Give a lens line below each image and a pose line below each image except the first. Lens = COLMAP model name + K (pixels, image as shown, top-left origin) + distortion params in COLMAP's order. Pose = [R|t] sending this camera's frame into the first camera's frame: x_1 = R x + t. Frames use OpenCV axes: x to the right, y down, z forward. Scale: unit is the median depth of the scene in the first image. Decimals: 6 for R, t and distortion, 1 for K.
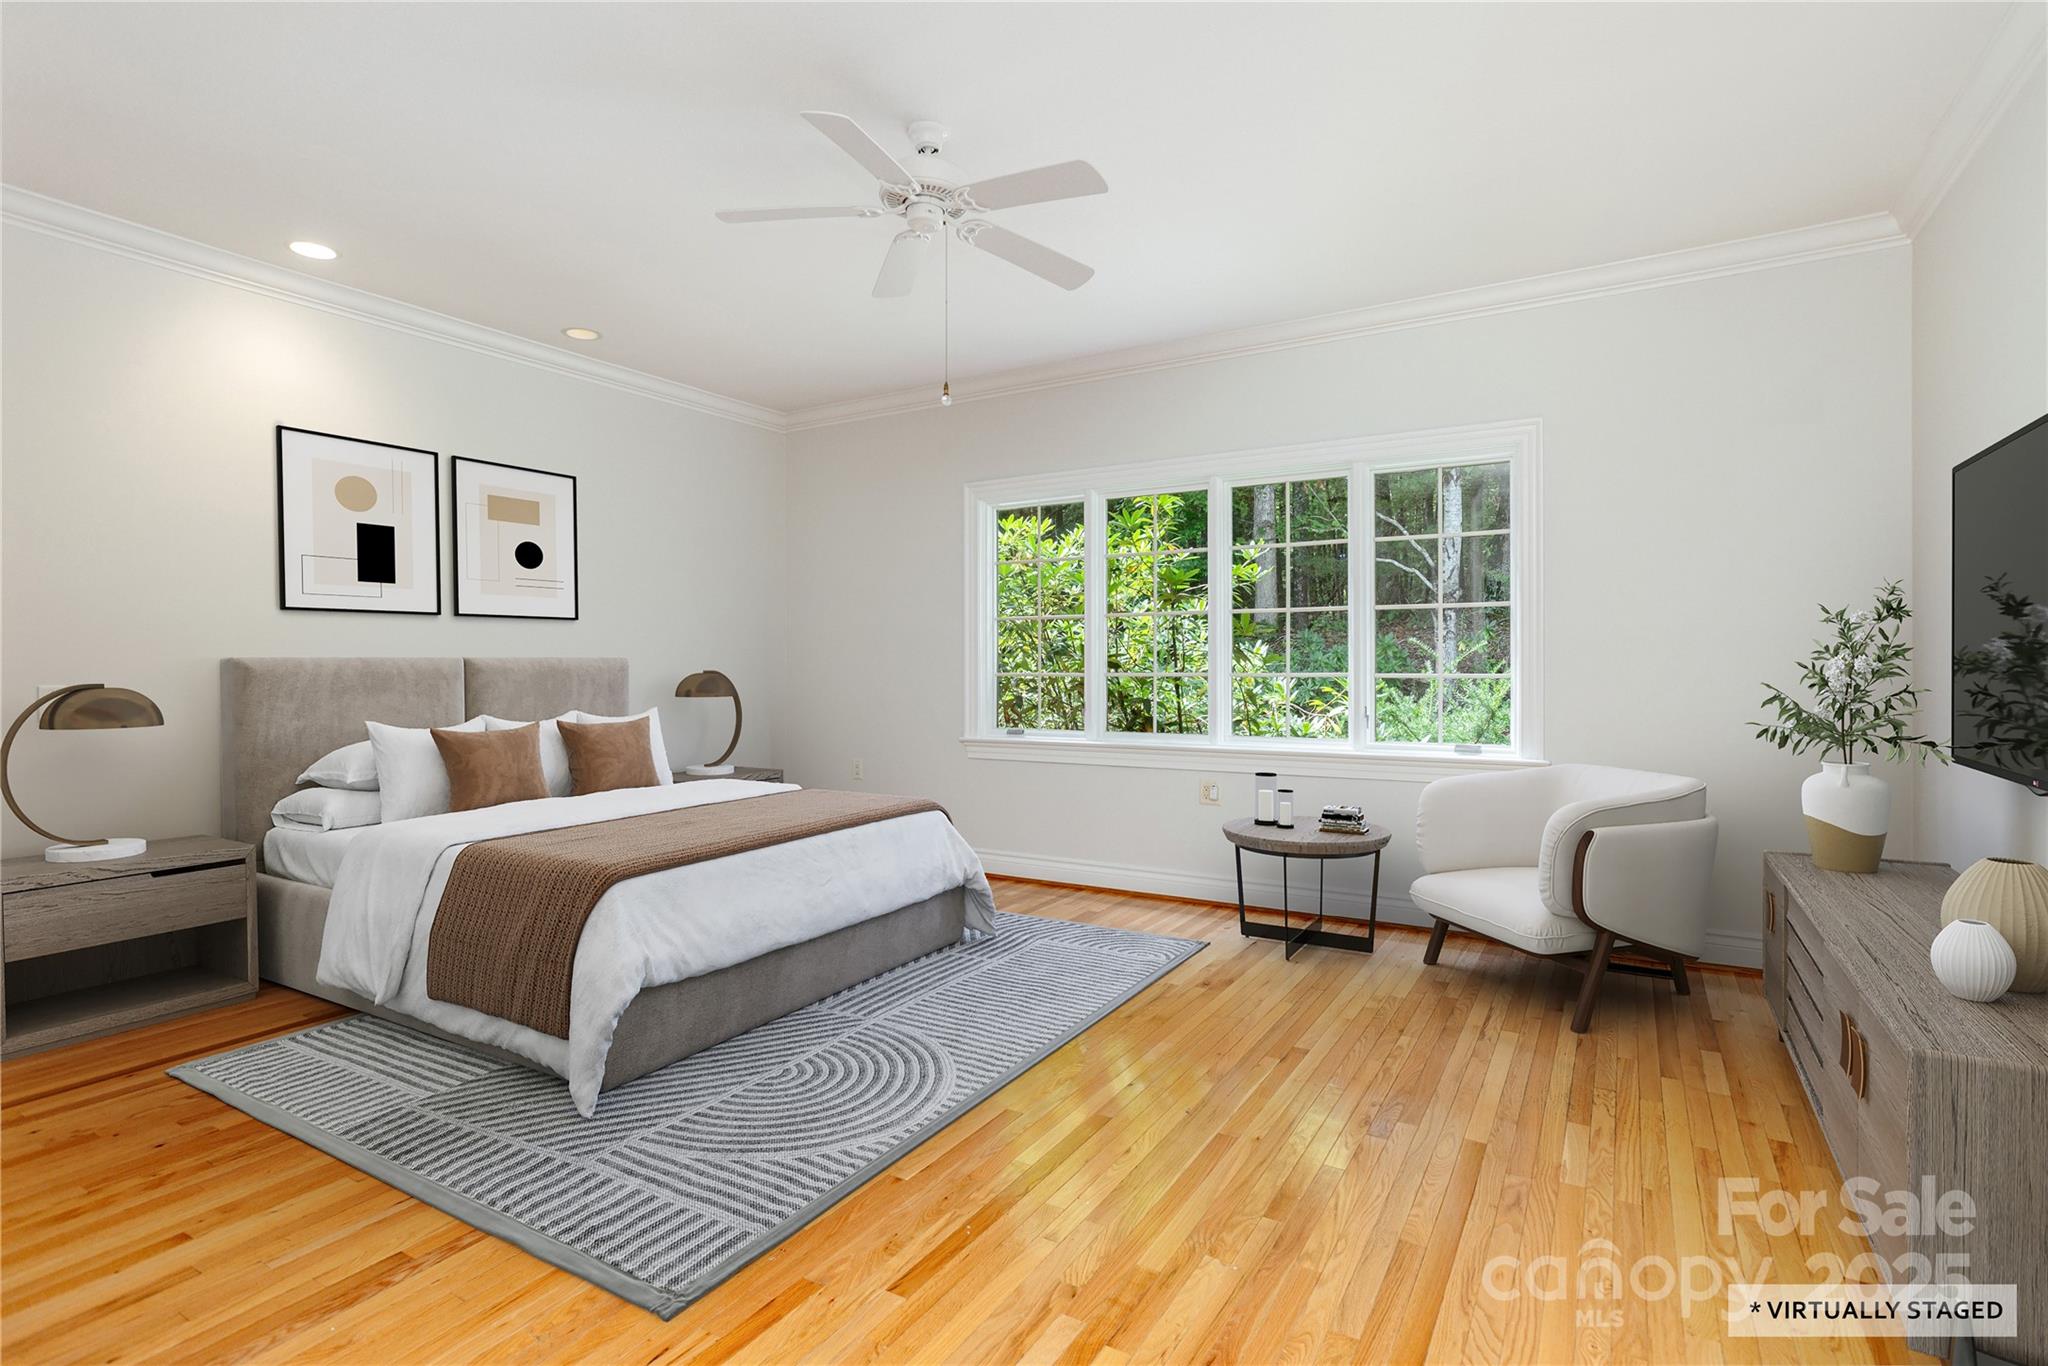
lens RADIAL K [[979.6, 0, 1038.0], [0, 979.6, 676.3], [0, 0, 1]] dist [-0.004354, 0.004310]
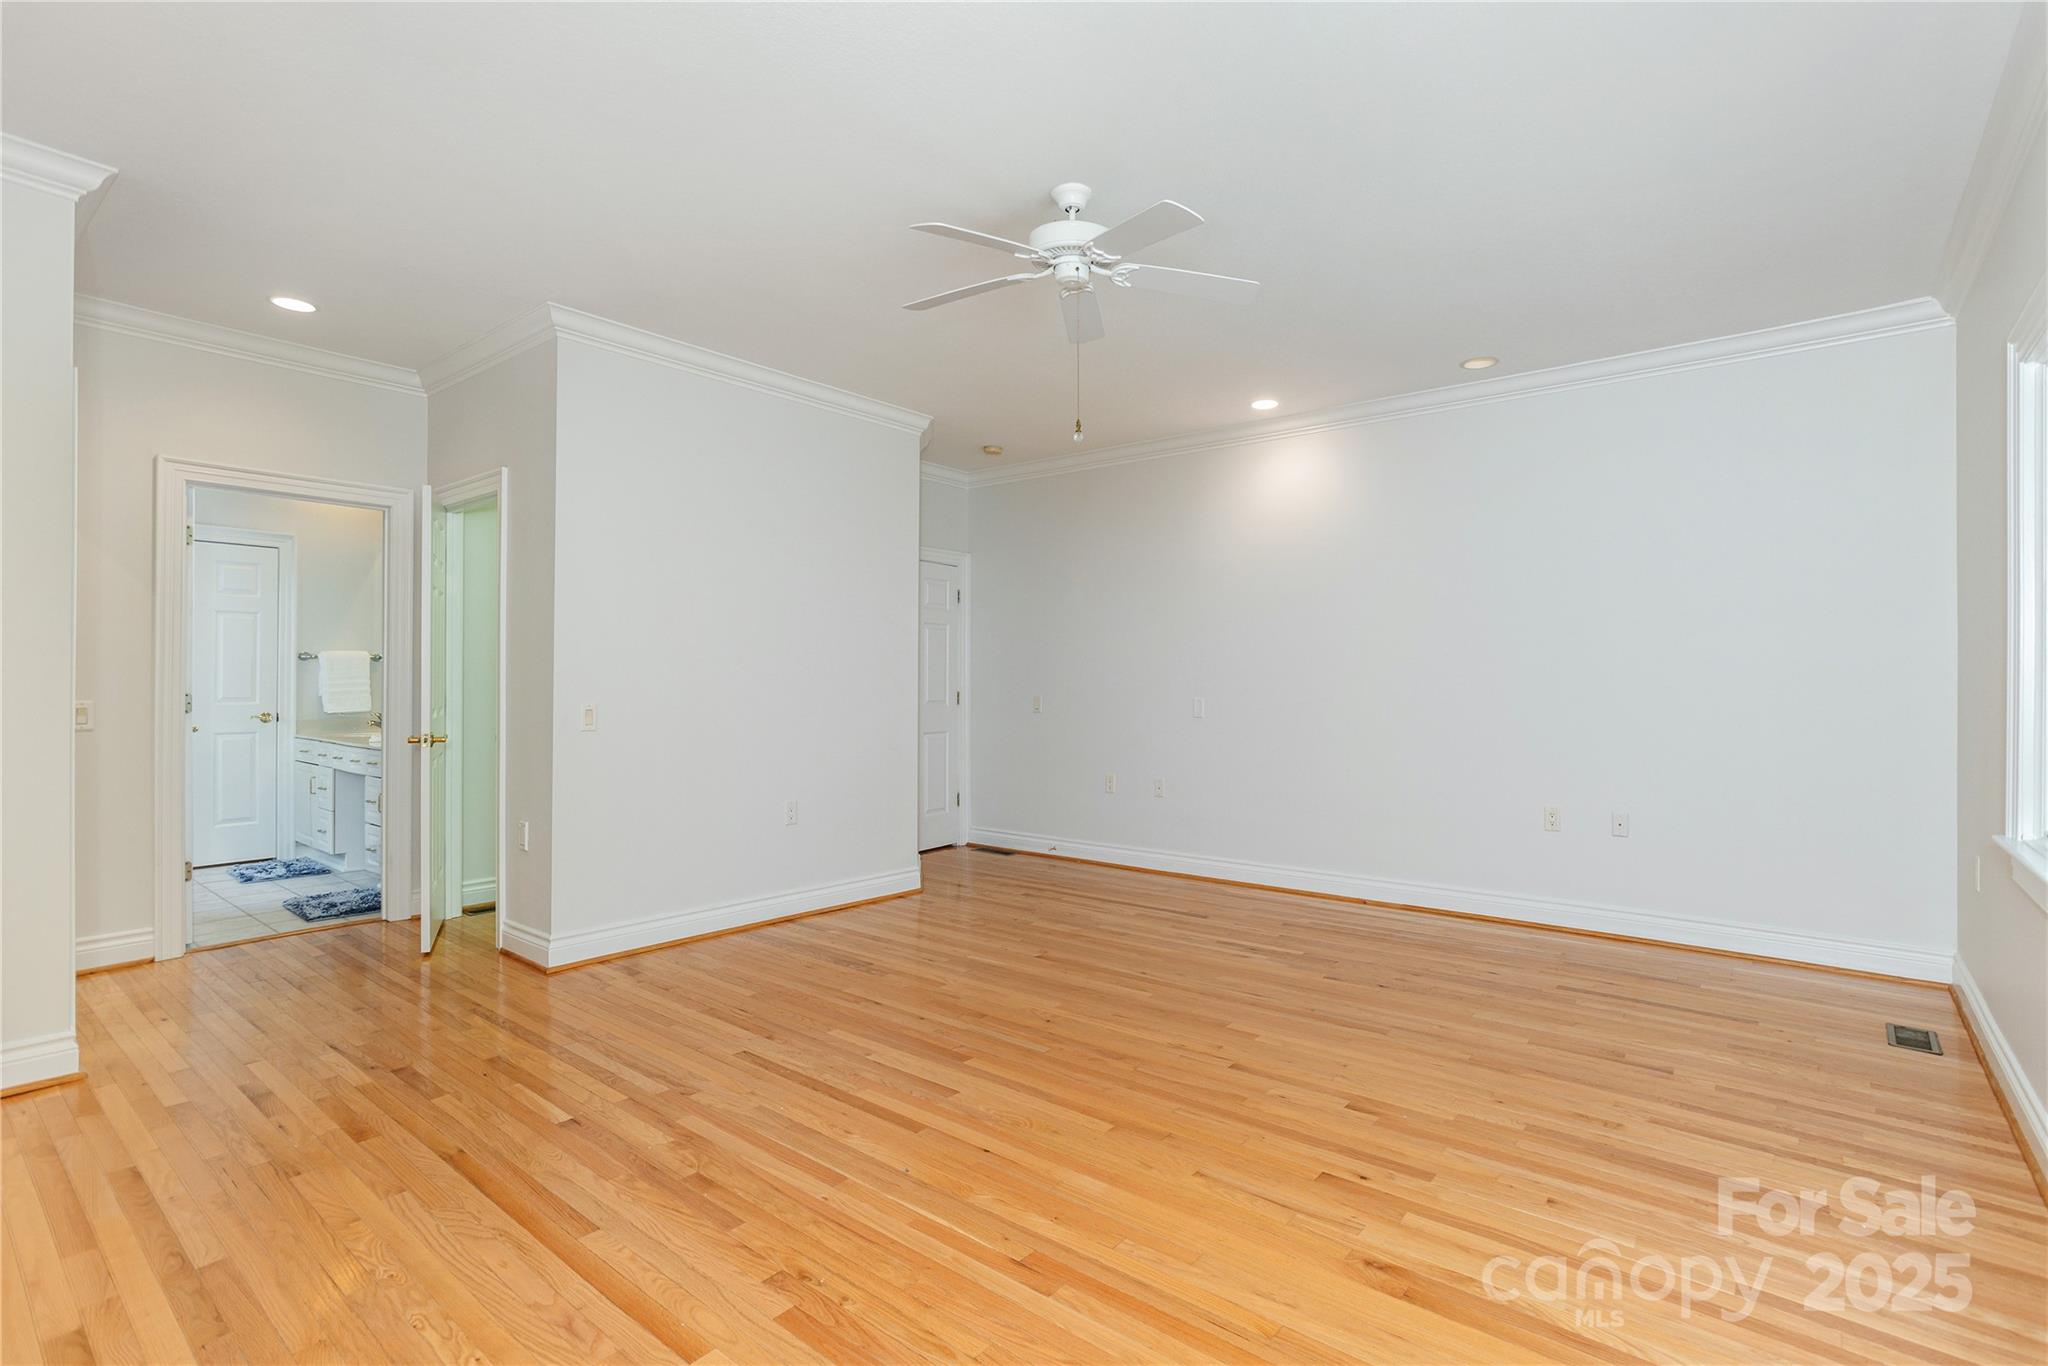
lens RADIAL K [[979.6, 0, 1031.5], [0, 979.6, 680.5], [0, 0, 1]] dist [-0.004354, 0.004310]
pose [[-0.144673, 0.000352, -0.989479, 1.378616], [-0.025444, 0.999668, 0.004075, -0.034023], [0.989152, 0.025766, -0.144616, 1.632198]]
